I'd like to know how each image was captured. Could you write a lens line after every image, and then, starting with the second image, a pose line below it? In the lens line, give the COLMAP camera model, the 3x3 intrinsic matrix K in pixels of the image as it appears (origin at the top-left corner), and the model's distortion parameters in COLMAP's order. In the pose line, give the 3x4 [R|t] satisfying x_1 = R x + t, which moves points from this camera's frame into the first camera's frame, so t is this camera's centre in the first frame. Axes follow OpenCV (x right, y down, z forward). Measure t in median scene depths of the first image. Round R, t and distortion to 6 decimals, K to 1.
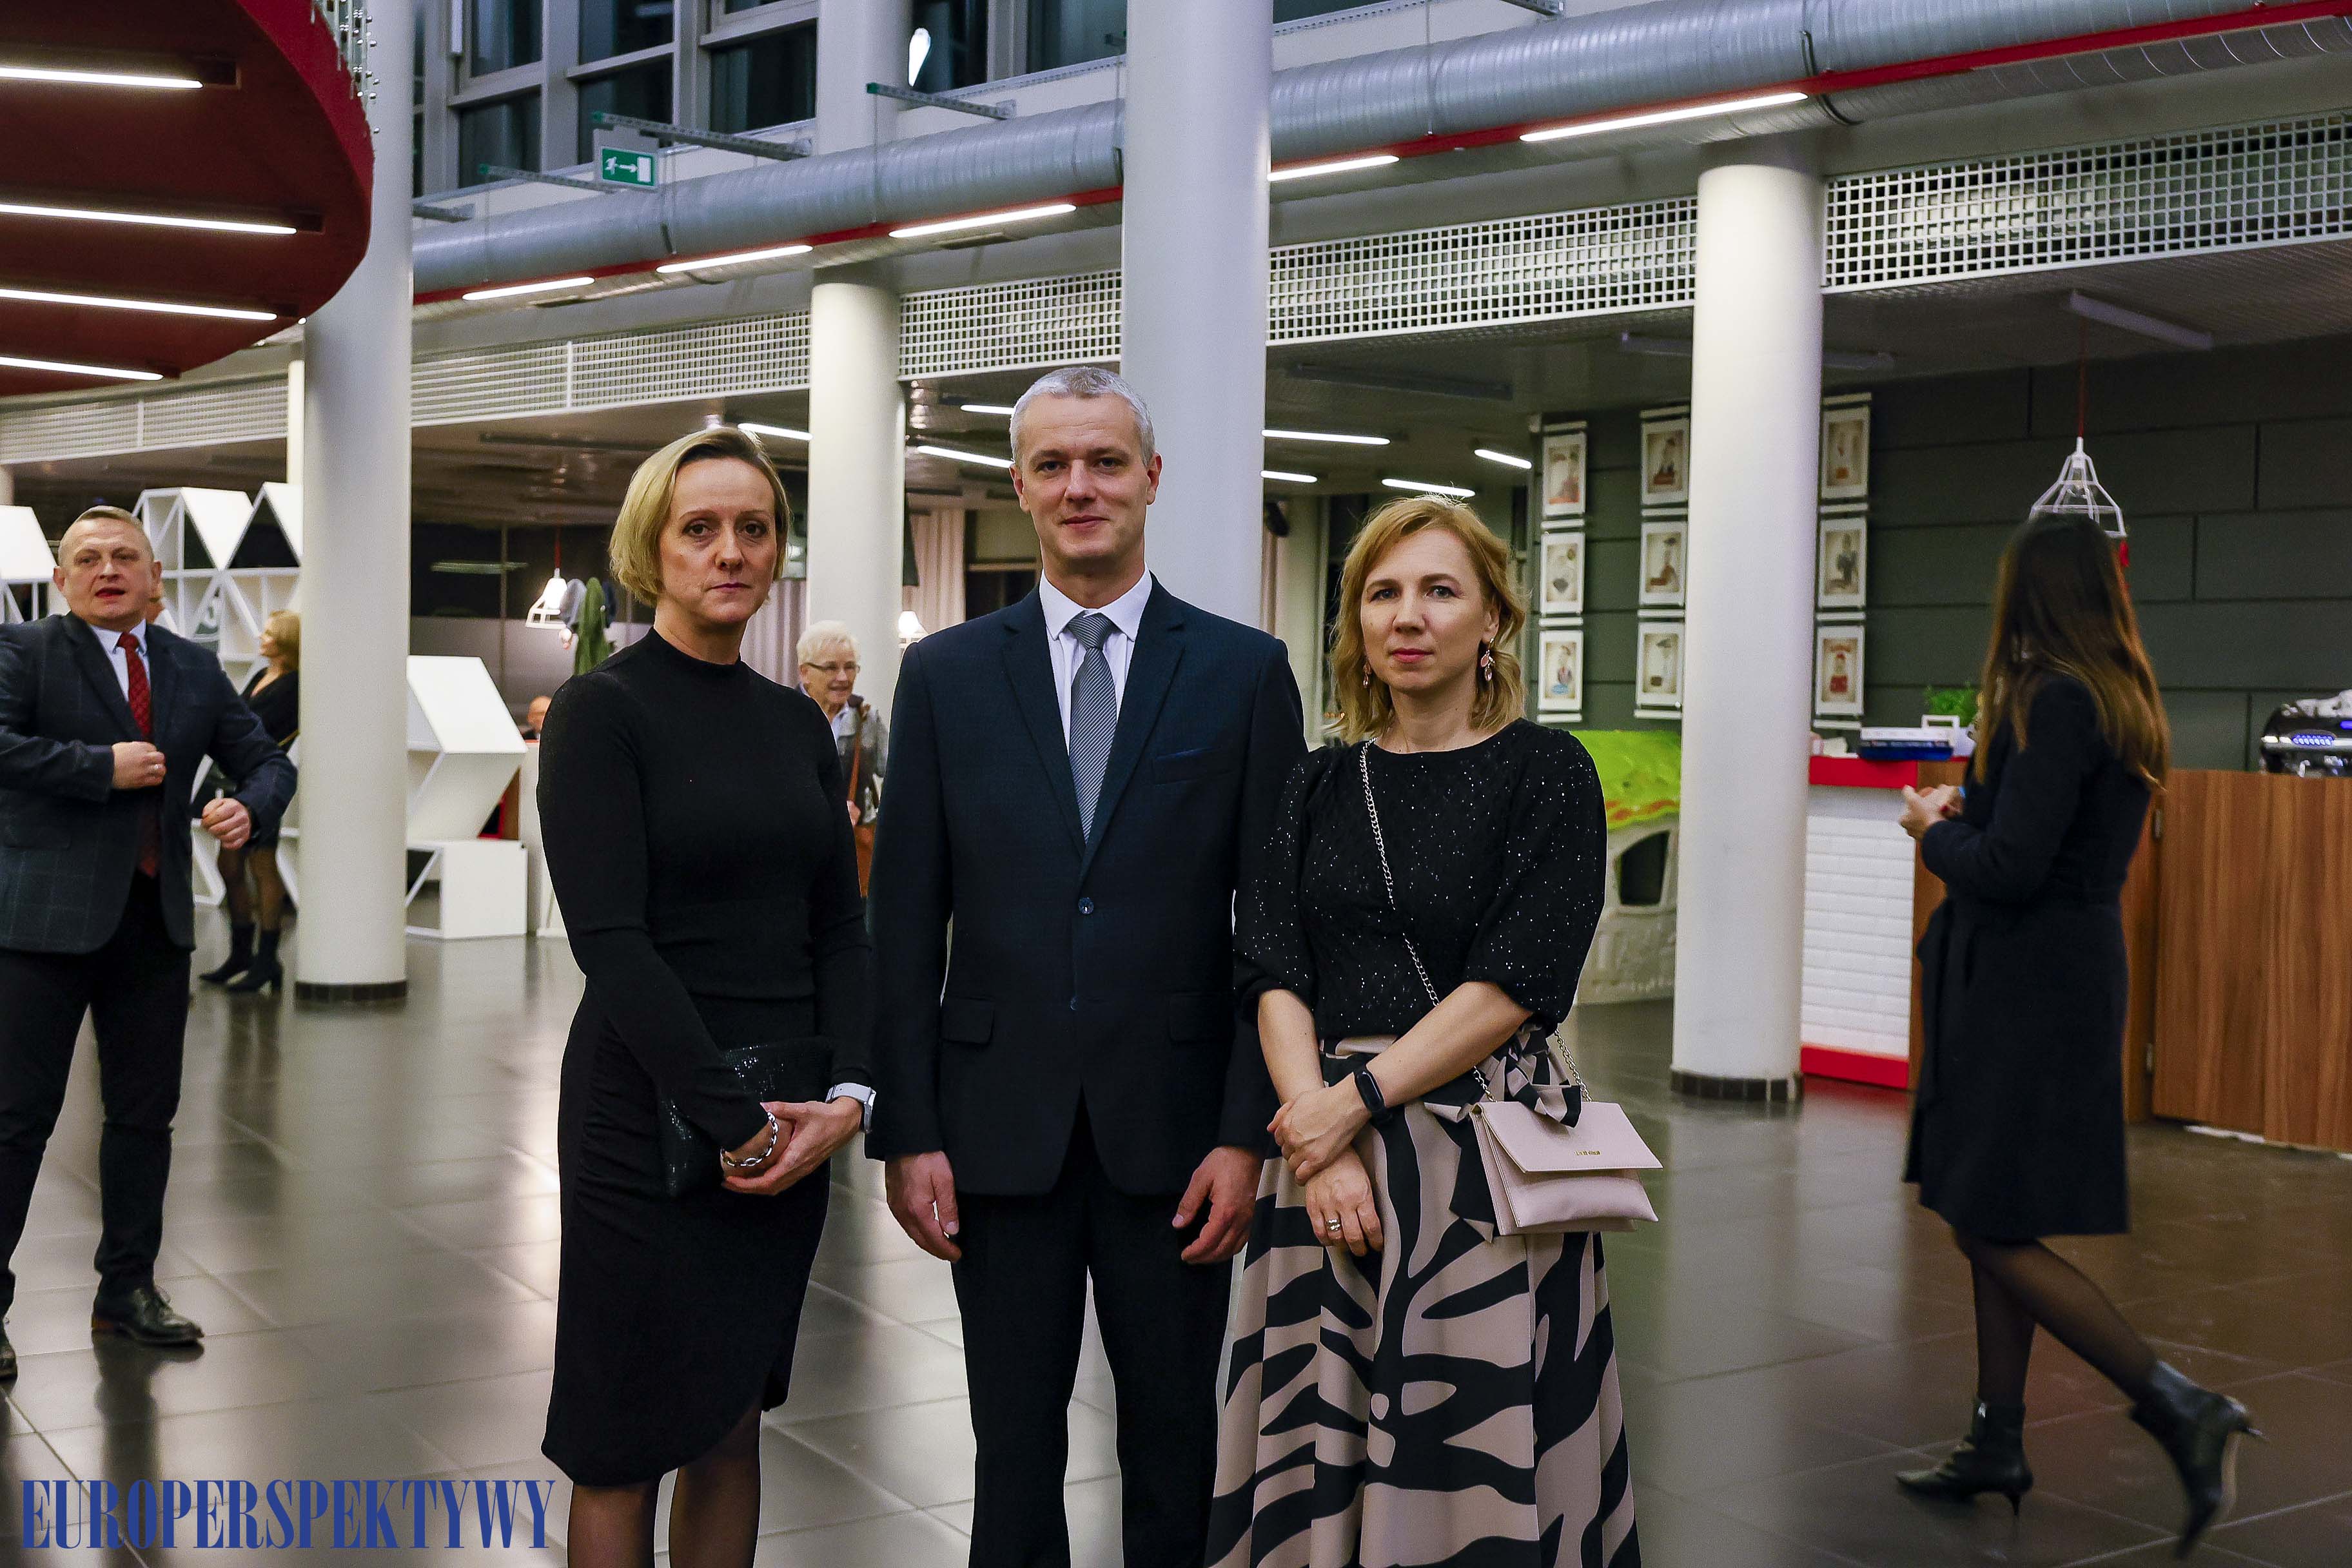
lens RADIAL K [[2651.5, 0, 1176.0], [0, 2651.5, 784.0], [0, 0, 1]] dist [-0.003781, 0.013318]
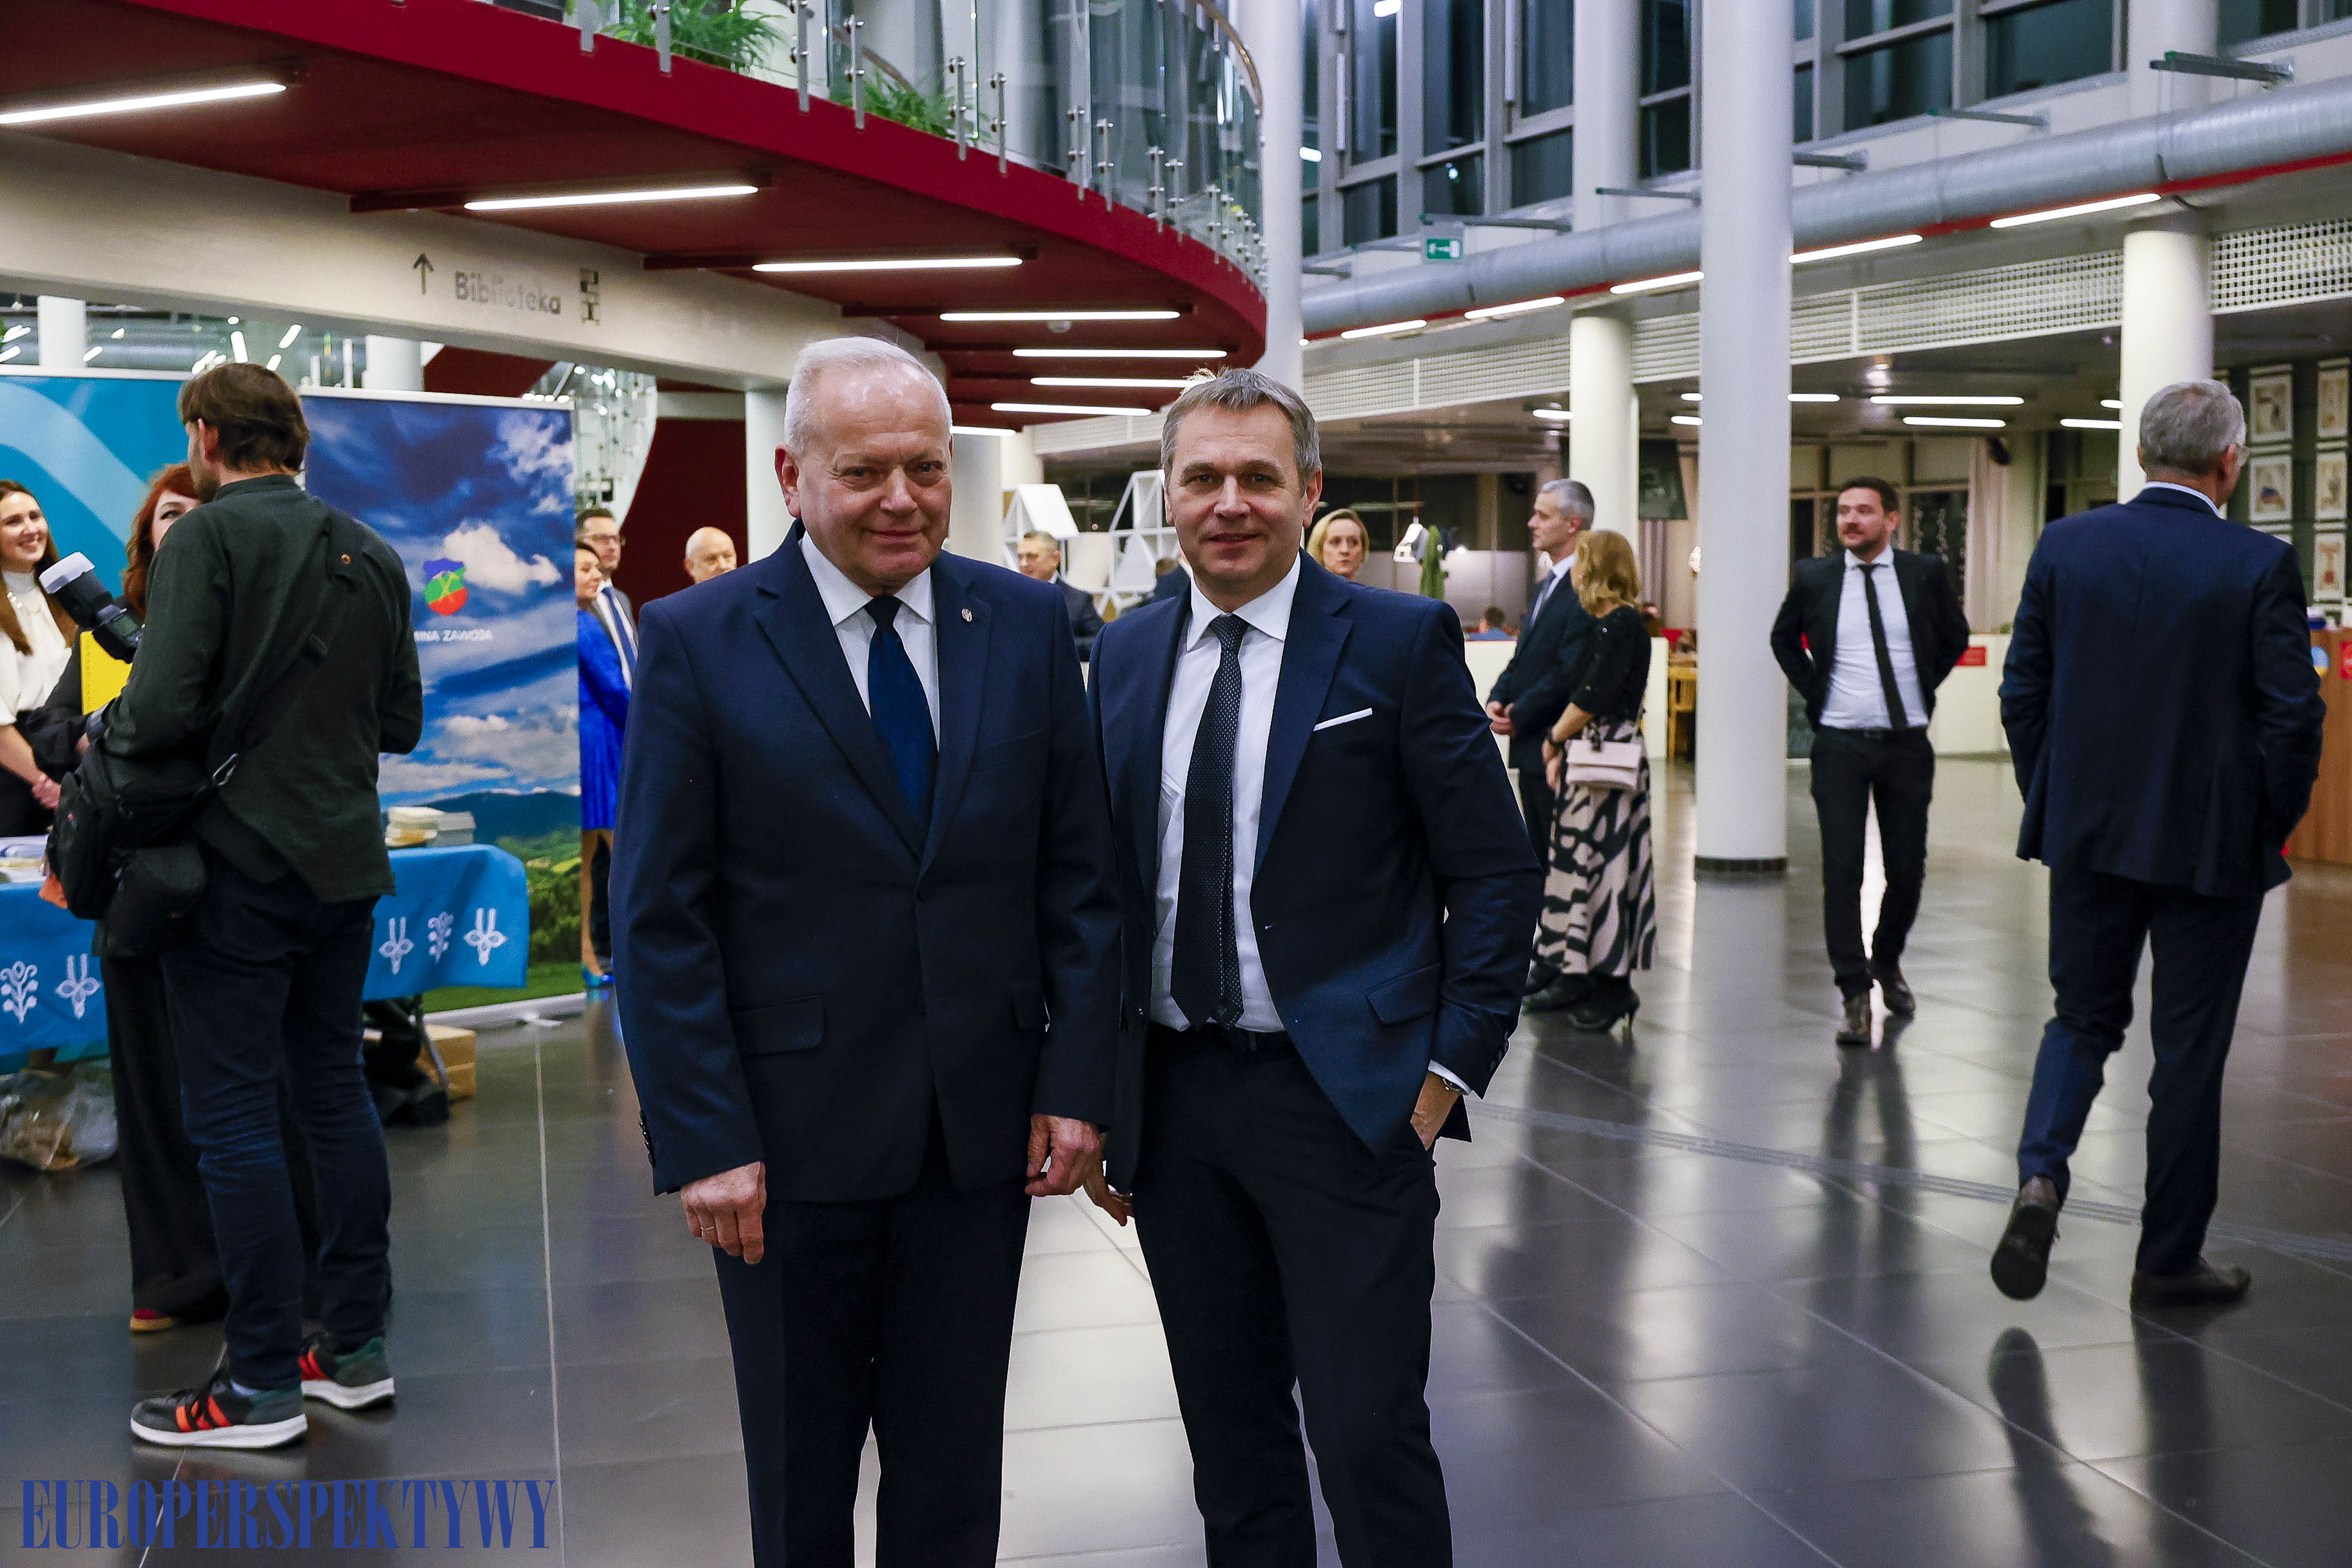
lens RADIAL K [[2651.5, 0, 1176.0], [0, 2651.5, 784.0], [0, 0, 1]] dist [-0.003781, 0.013318]
pose [[0.939843, 0.000062, -0.341606, 0.154153], [0.010204, 0.999549, 0.028257, 0.021603], [0.341453, -0.030043, 0.939418, -0.437216]]
